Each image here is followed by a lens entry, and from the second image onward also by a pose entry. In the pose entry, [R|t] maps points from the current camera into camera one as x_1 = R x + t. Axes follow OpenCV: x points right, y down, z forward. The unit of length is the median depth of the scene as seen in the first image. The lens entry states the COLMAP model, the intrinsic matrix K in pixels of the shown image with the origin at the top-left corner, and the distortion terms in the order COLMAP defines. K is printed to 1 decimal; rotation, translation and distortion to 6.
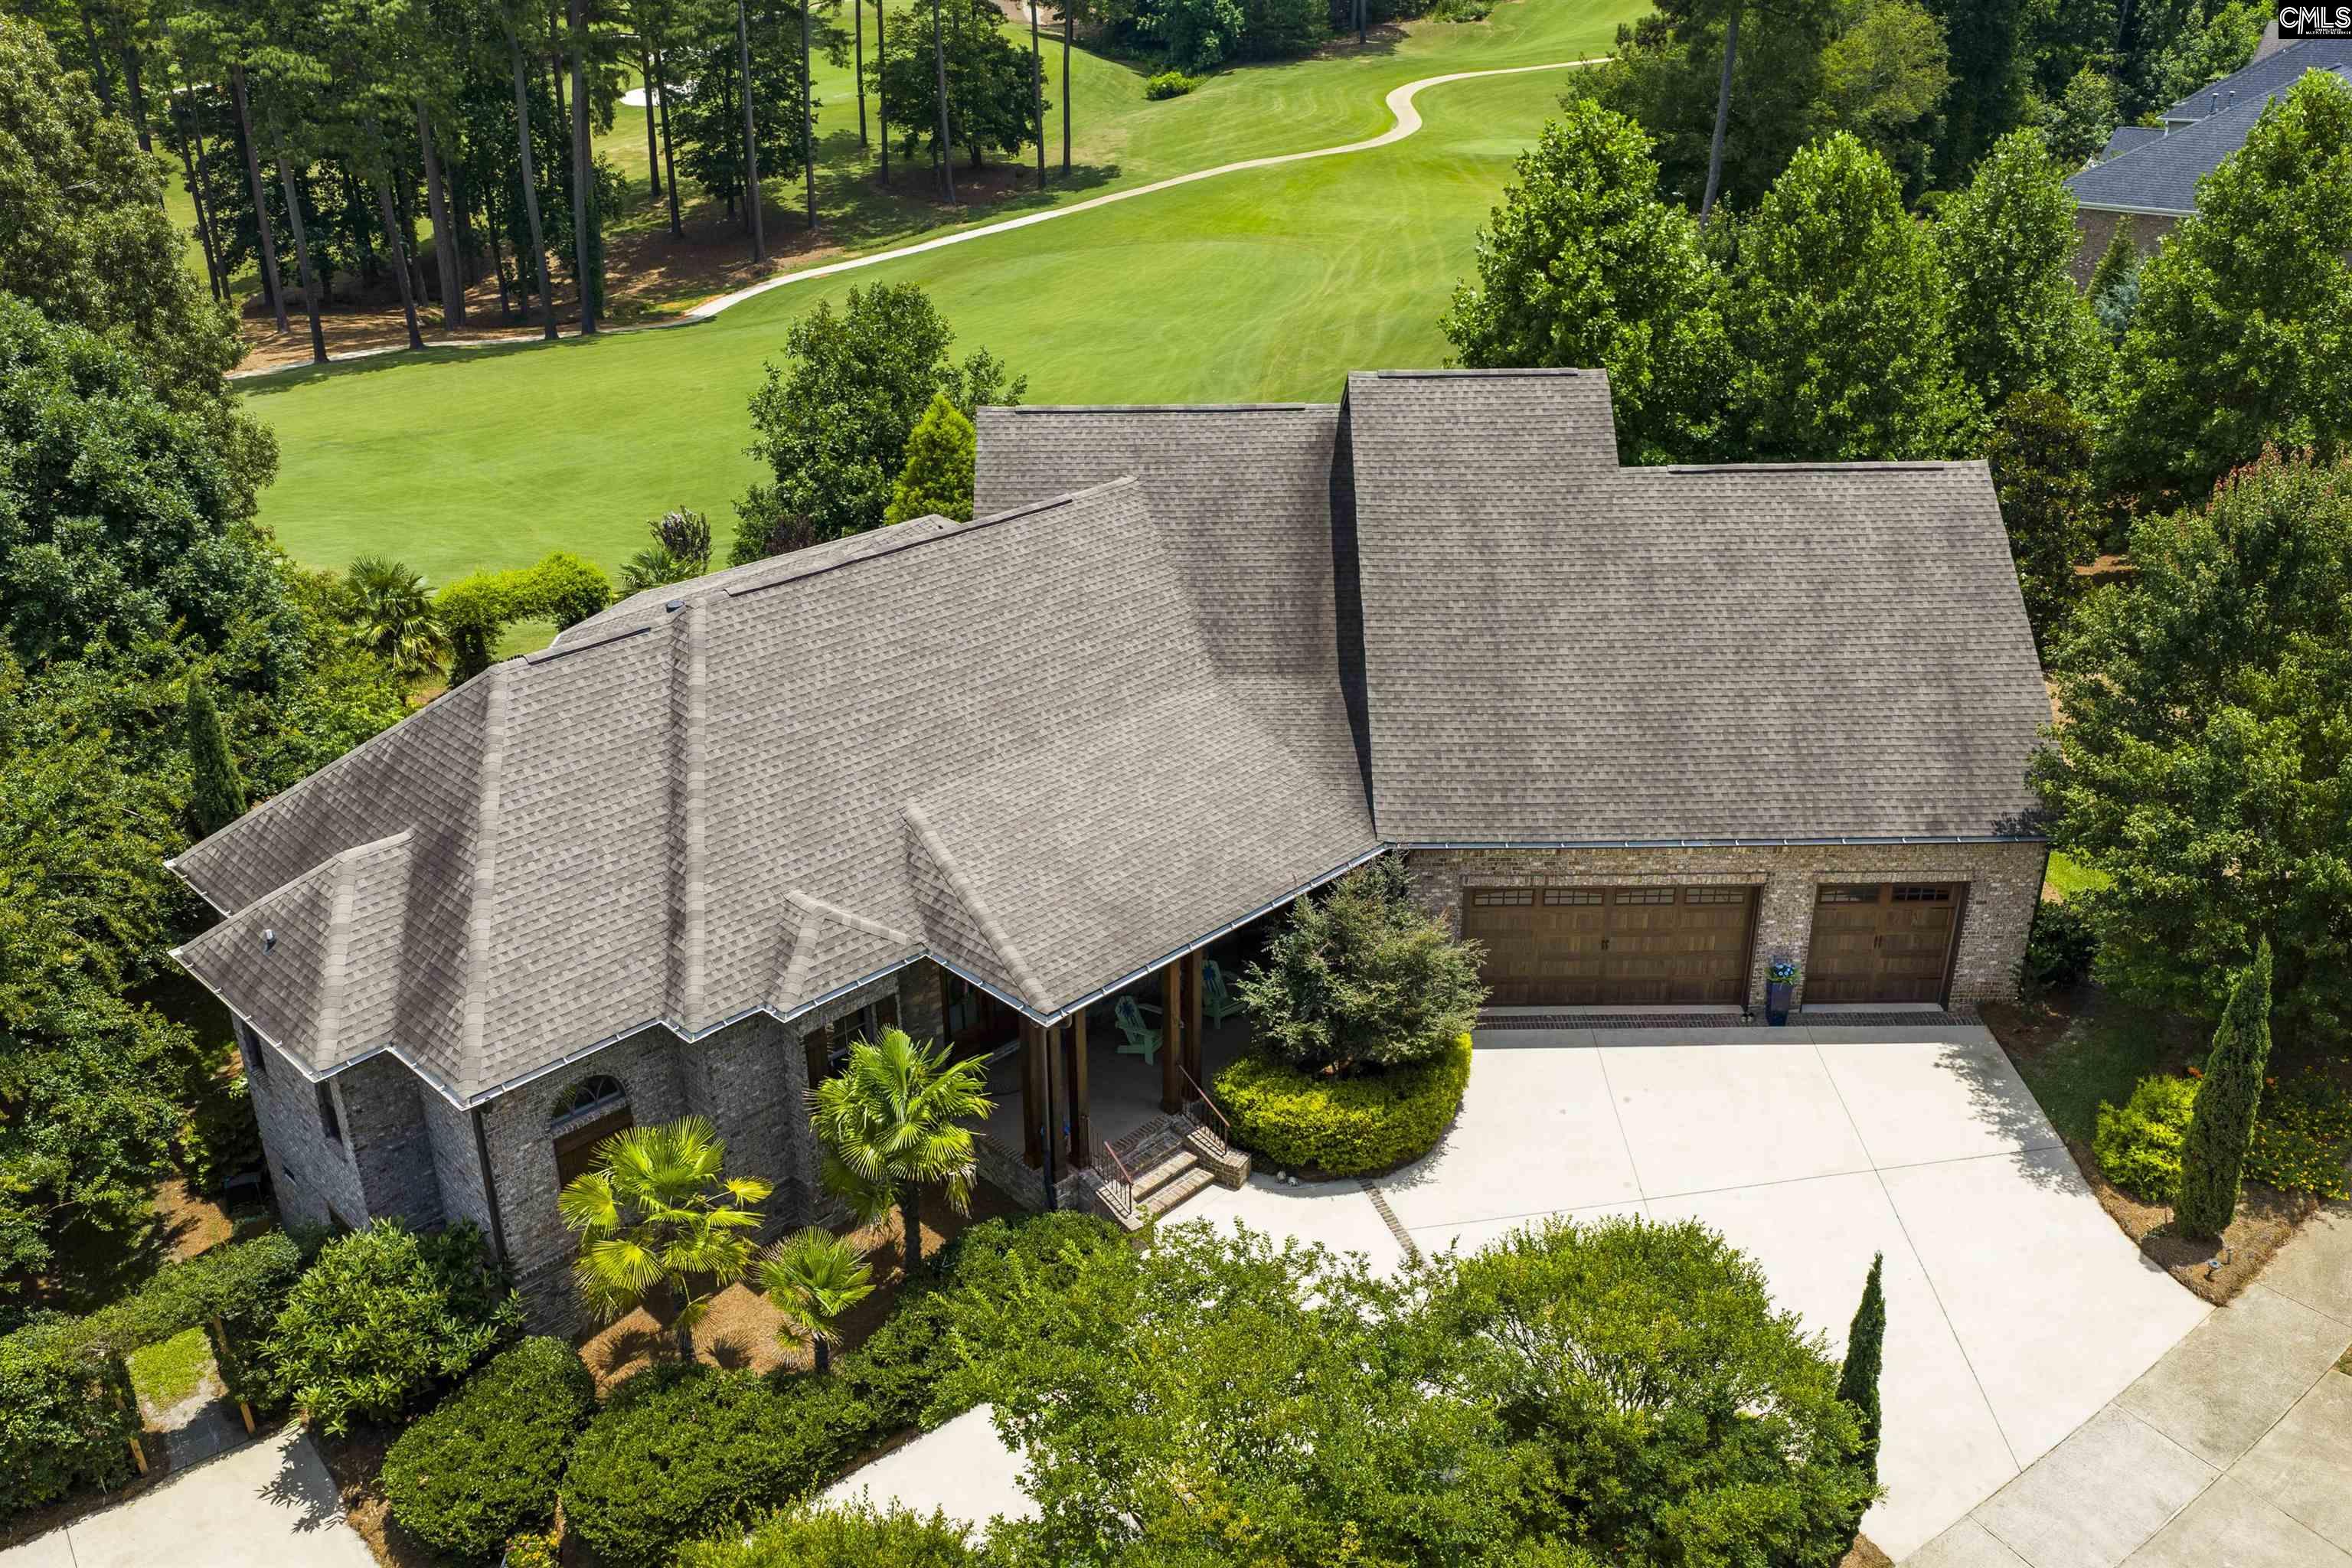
lens RADIAL K [[1963.2, 0, 1176.0], [0, 1963.2, 784.0], [0, 0, 1]] dist [0.018554, -0.037977]
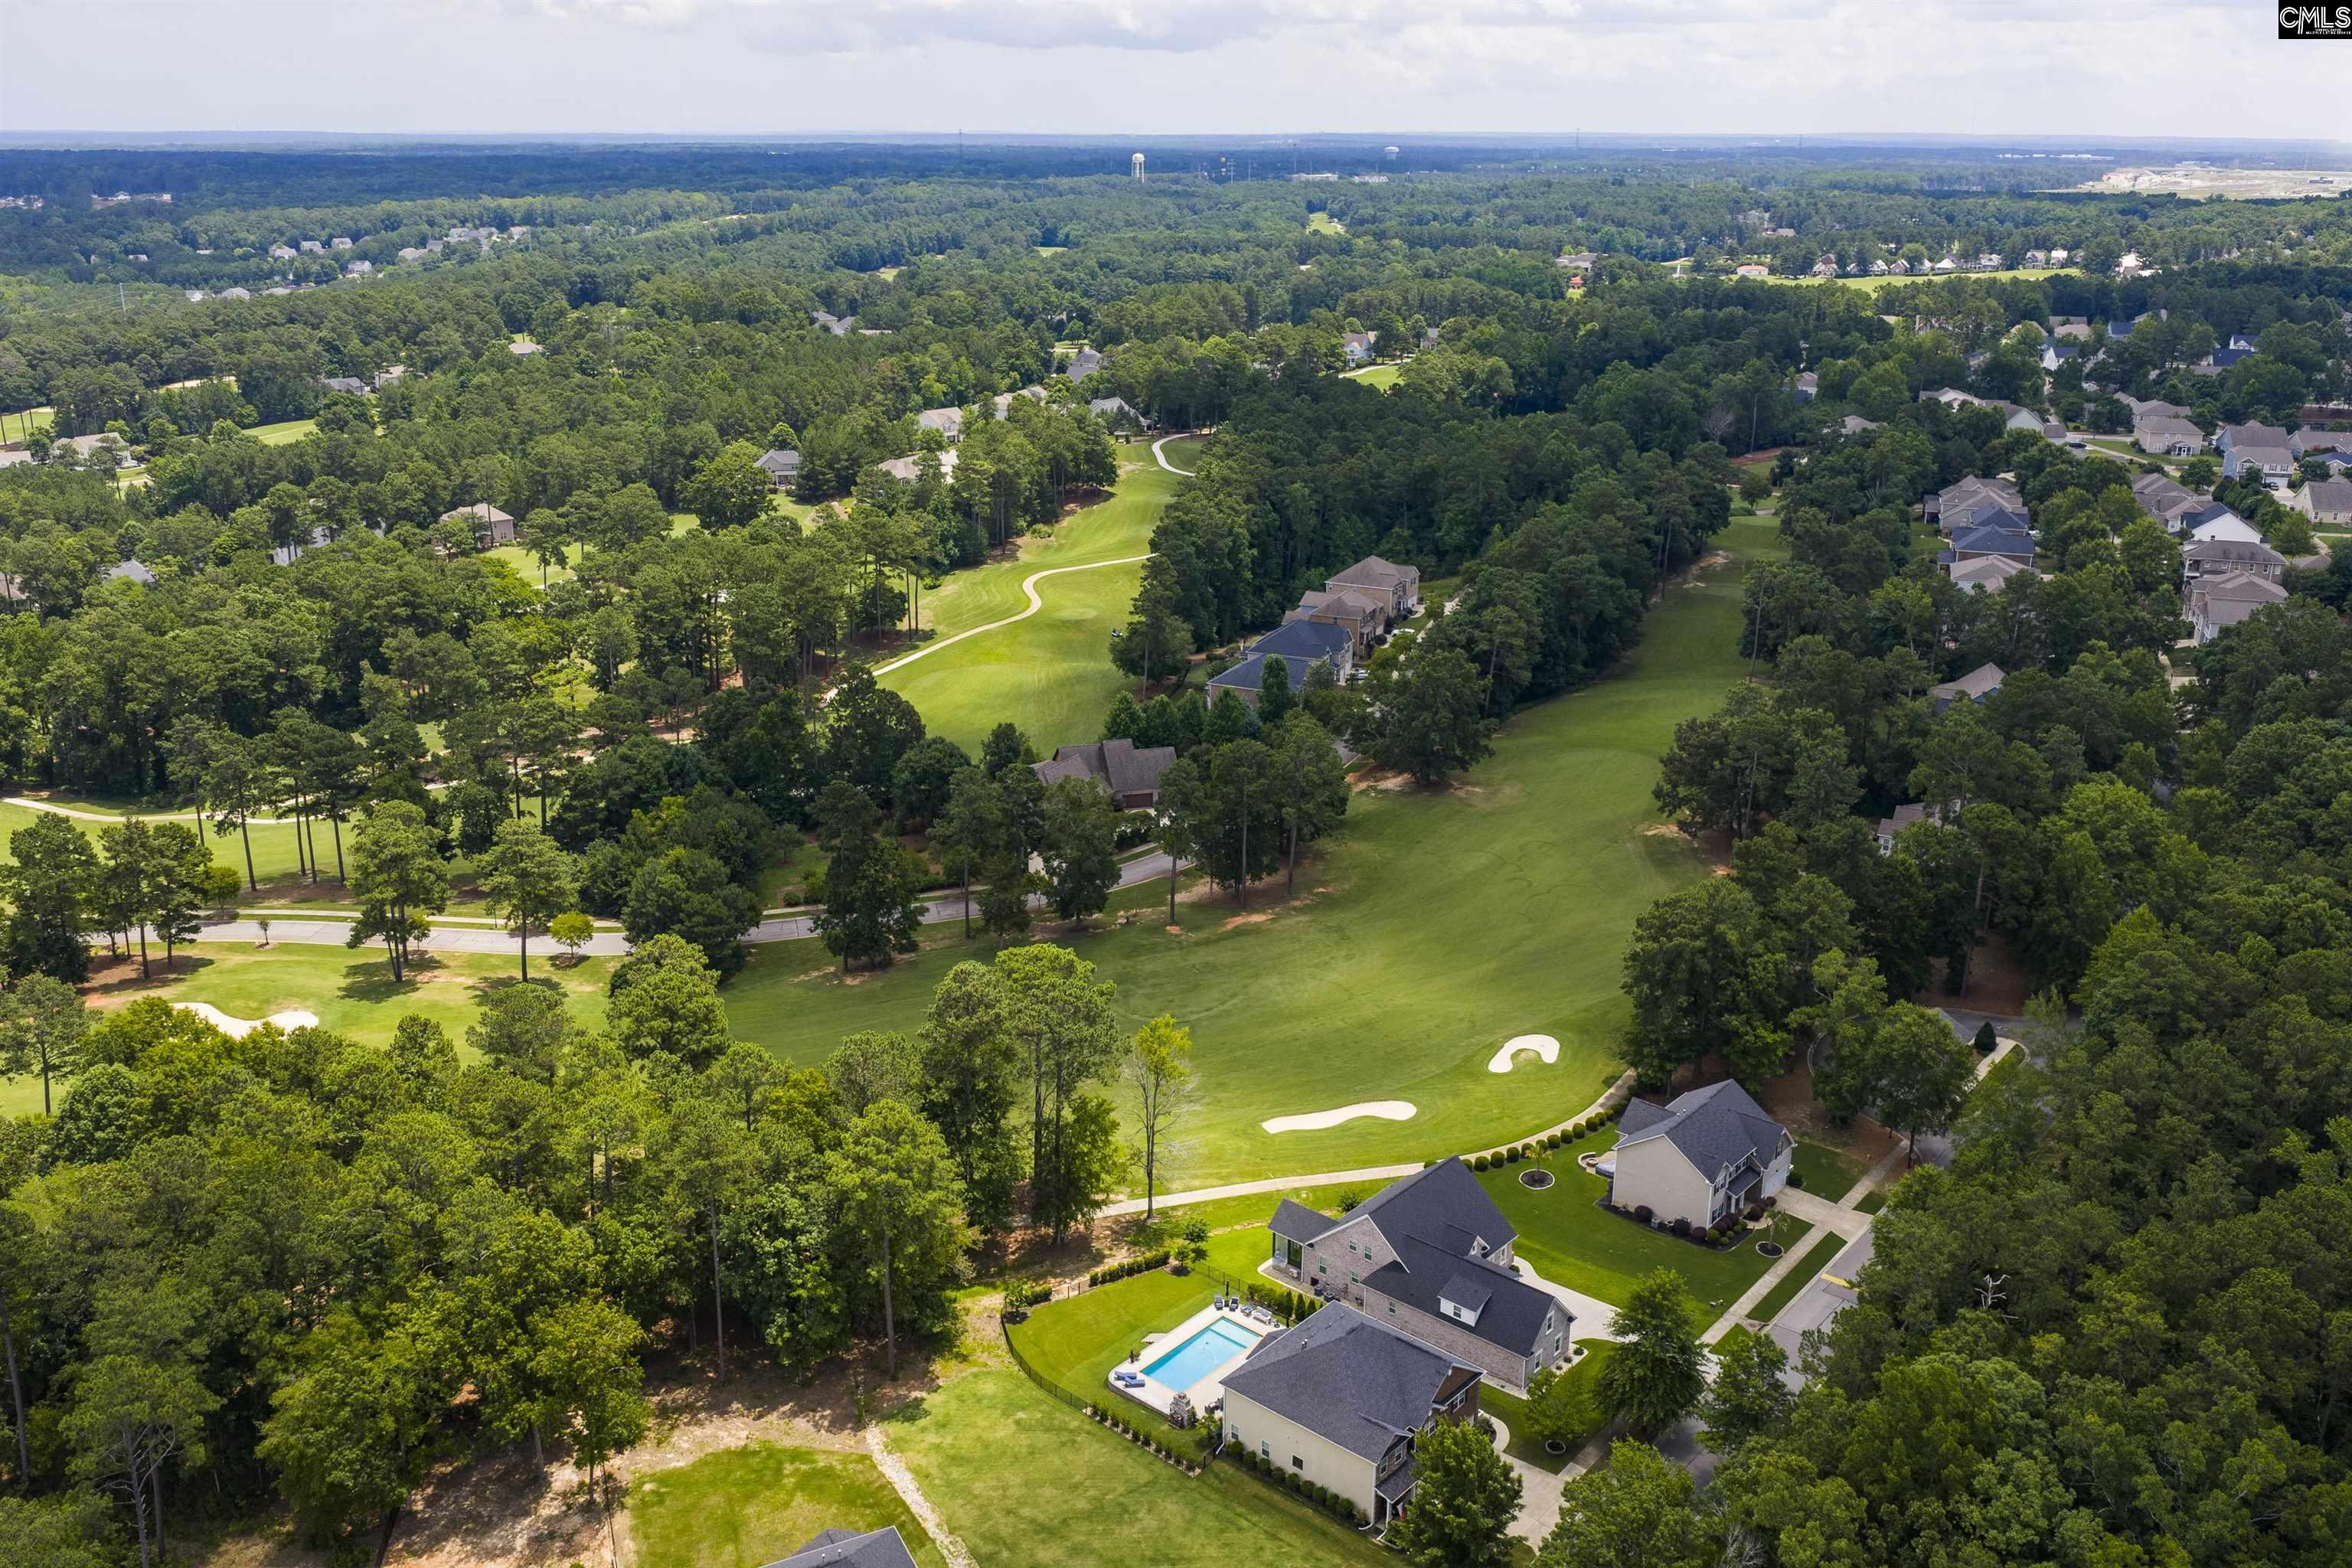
lens RADIAL K [[1963.2, 0, 1176.0], [0, 1963.2, 784.0], [0, 0, 1]] dist [0.018554, -0.037977]
pose [[0.967161, -0.072199, 0.243696, -1.875435], [0.098719, 0.990237, -0.098416, 0.942171], [-0.234211, 0.119242, 0.964845, -8.088330]]
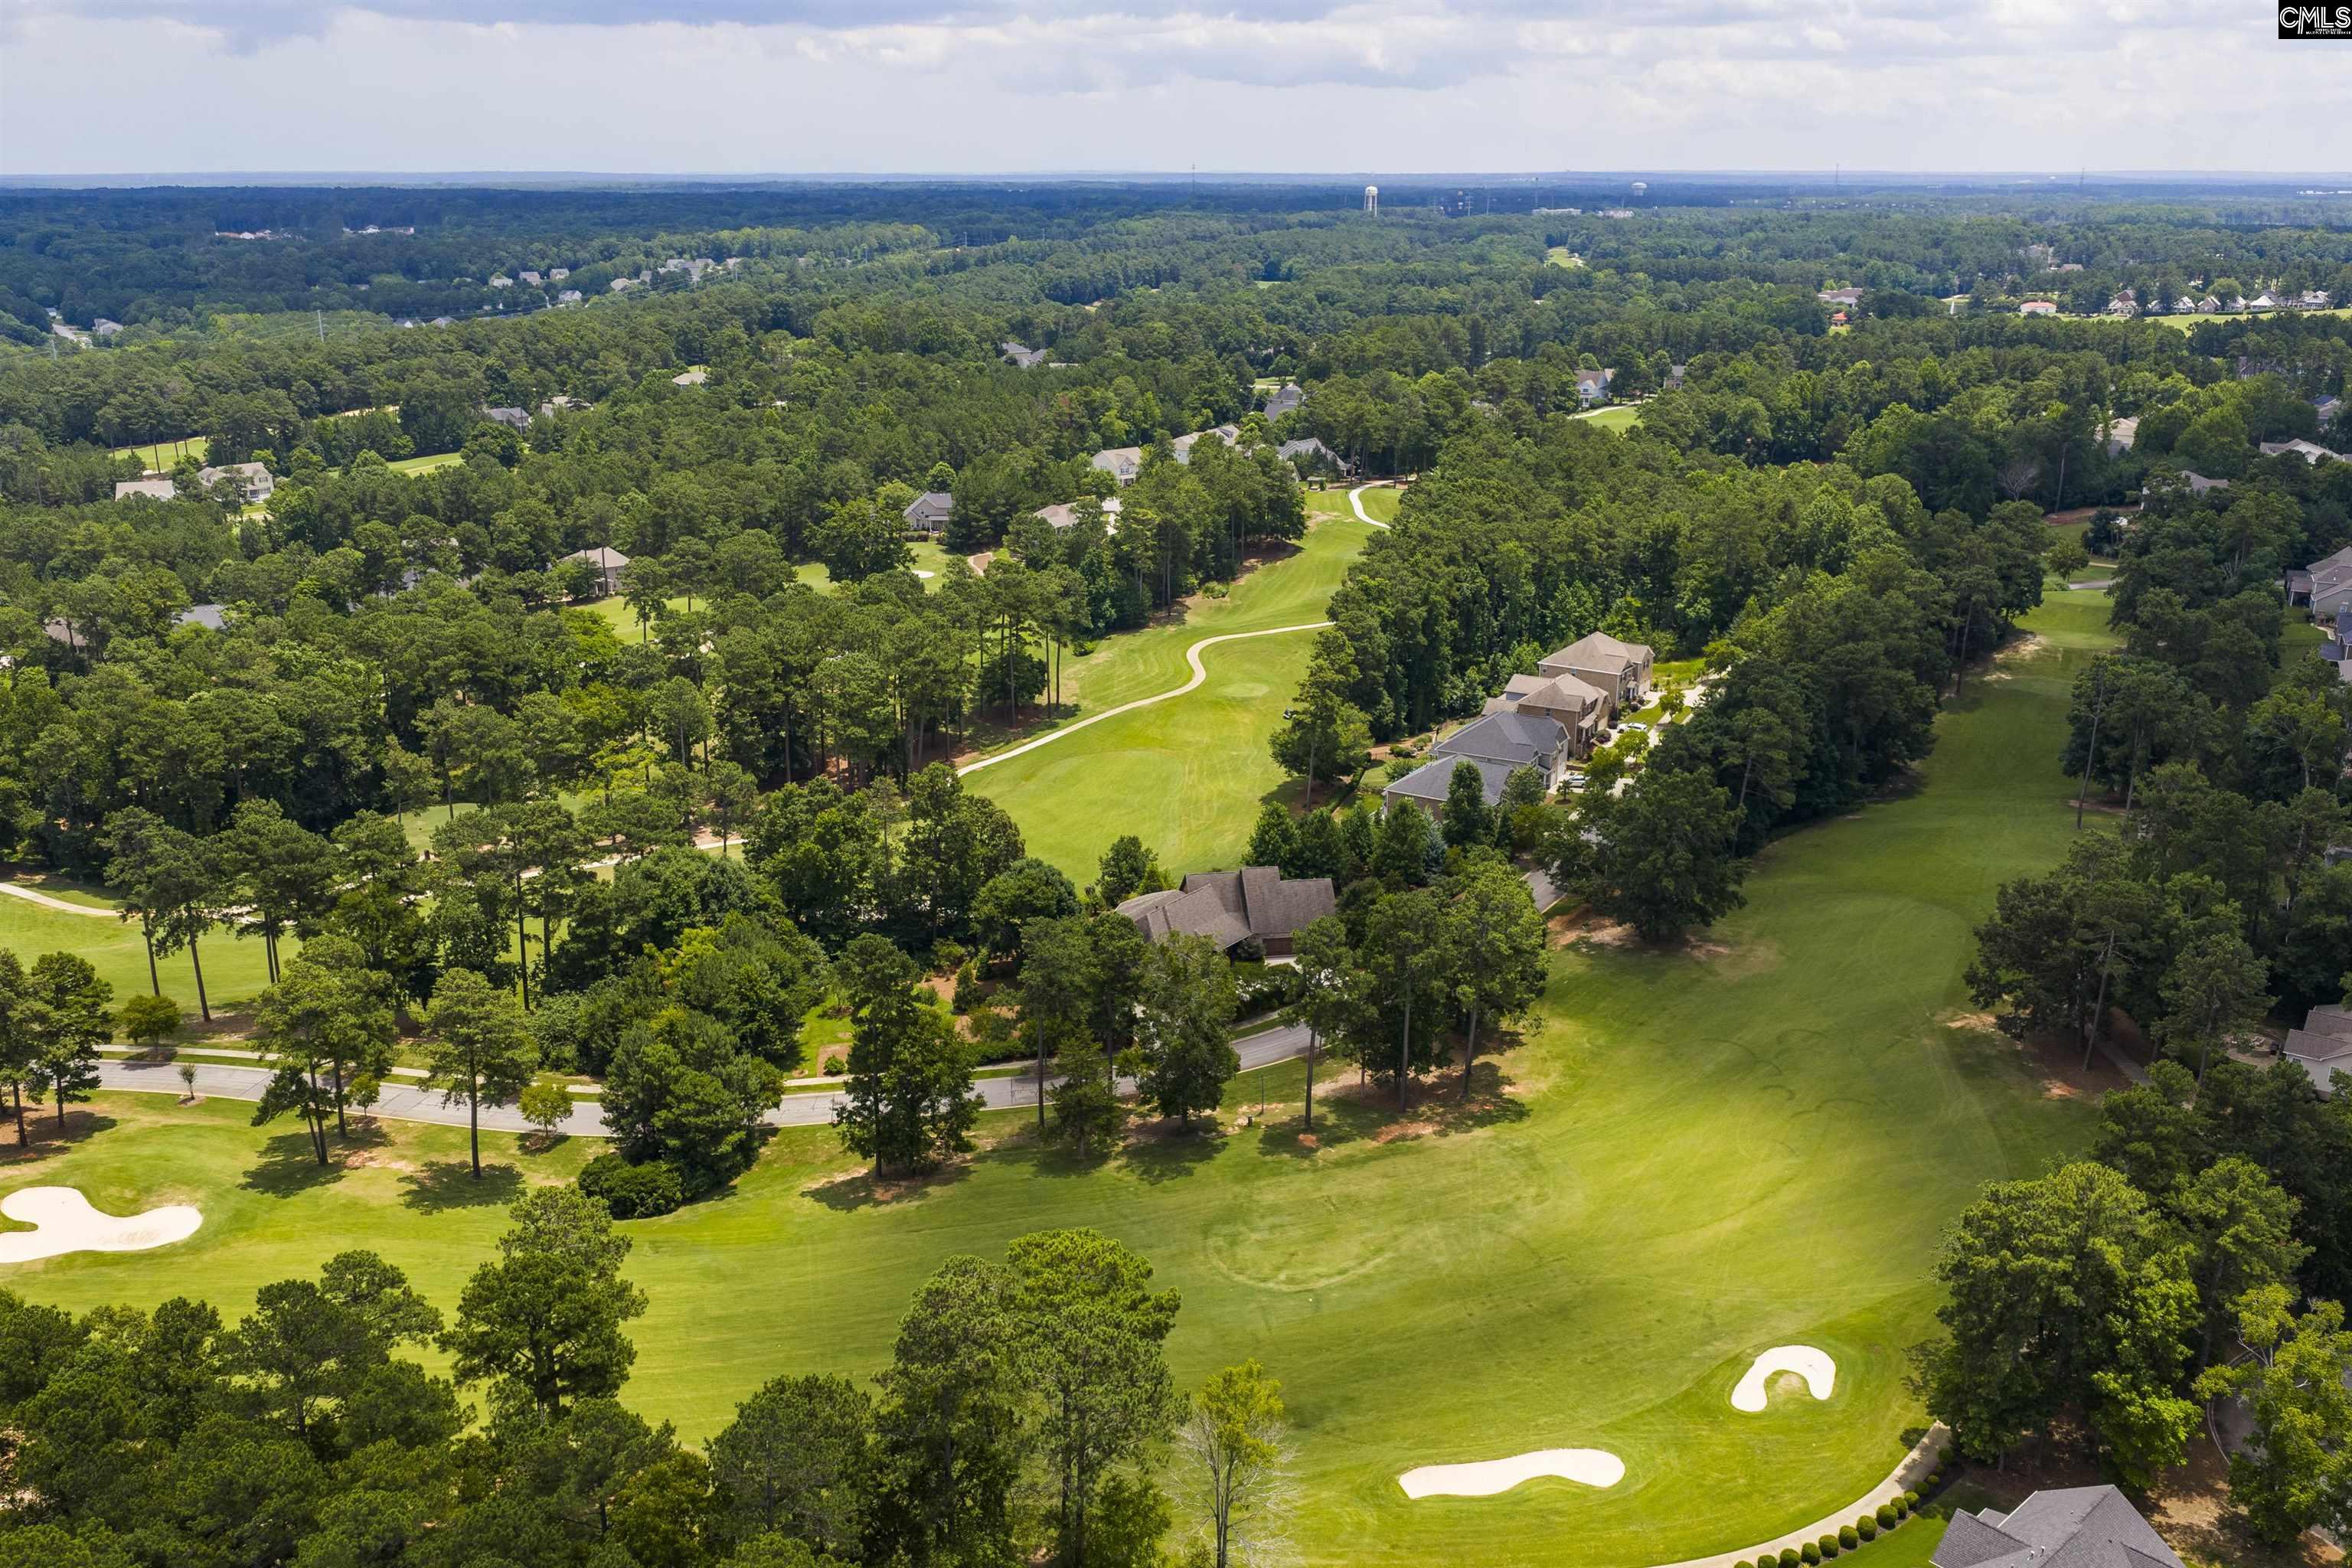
lens RADIAL K [[1974.2, 0, 1191.7], [0, 1974.2, 833.1], [0, 0, 1]] dist [0.011114, -0.019947]
pose [[0.988923, -0.040604, 0.142769, -1.166400], [0.055707, 0.993075, -0.103431, 0.410545], [-0.137581, 0.110239, 0.984337, -6.355354]]
